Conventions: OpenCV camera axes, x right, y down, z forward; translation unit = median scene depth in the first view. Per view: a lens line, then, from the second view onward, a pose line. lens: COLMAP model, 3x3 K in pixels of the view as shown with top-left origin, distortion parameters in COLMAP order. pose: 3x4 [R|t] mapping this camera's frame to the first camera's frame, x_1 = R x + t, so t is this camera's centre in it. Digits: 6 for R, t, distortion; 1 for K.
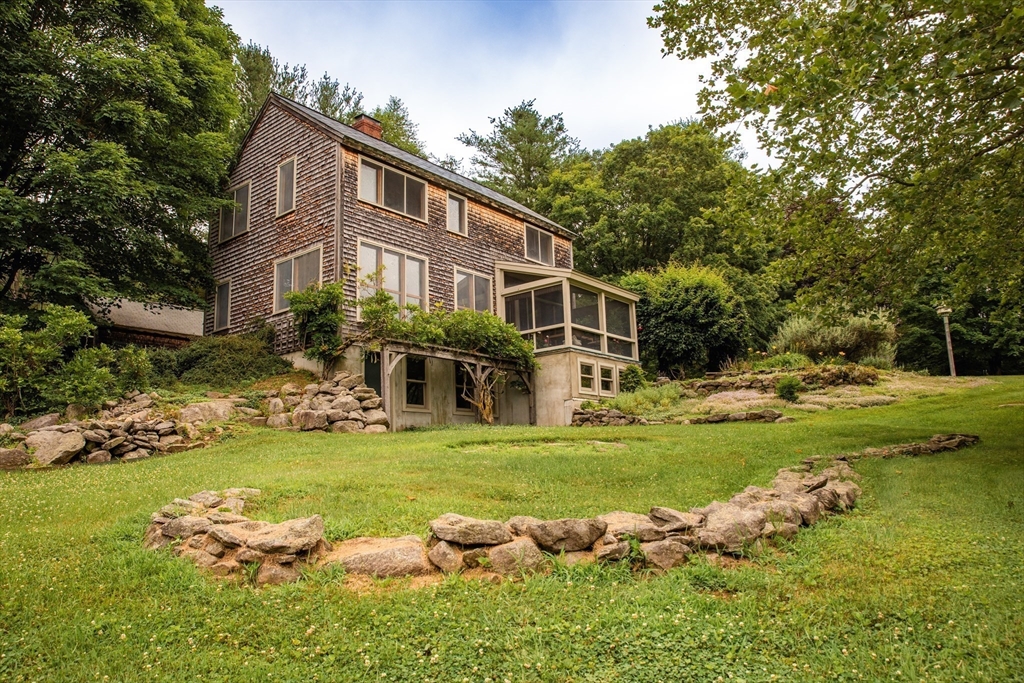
lens RADIAL K [[716.8, 0, 504.8], [0, 716.8, 341.7], [0, 0, 1]] dist [-0.011847, -0.001670]
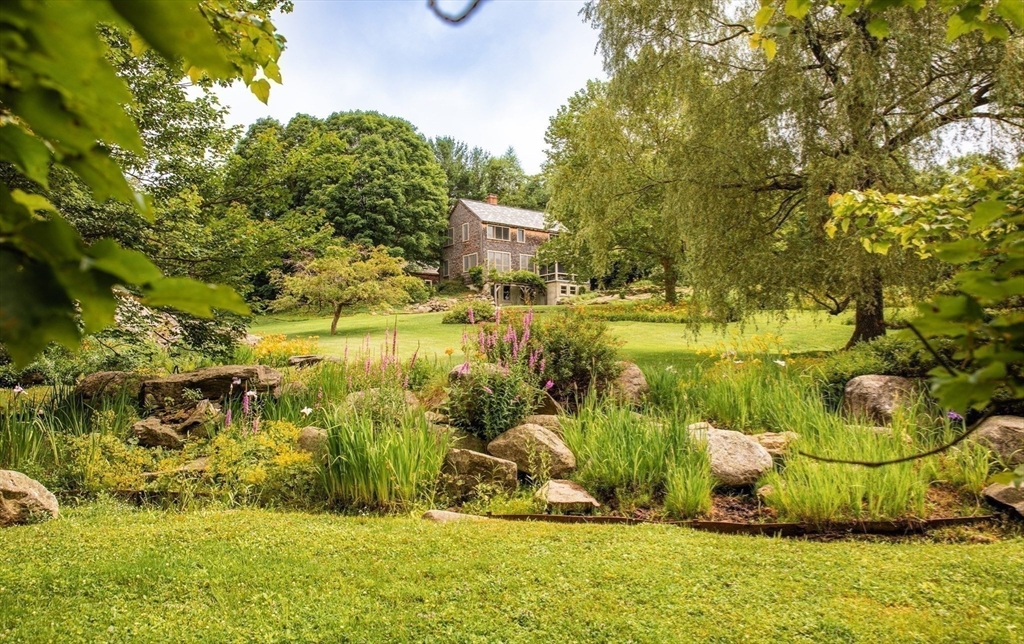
lens RADIAL K [[727.6, 0, 512.8], [0, 727.6, 321.0], [0, 0, 1]] dist [0.000111, 0.000014]
pose [[0.978037, -0.005167, -0.208367, 0.547552], [0.029683, 0.992956, 0.114703, -0.181521], [0.206306, -0.118369, 0.971301, -2.053819]]
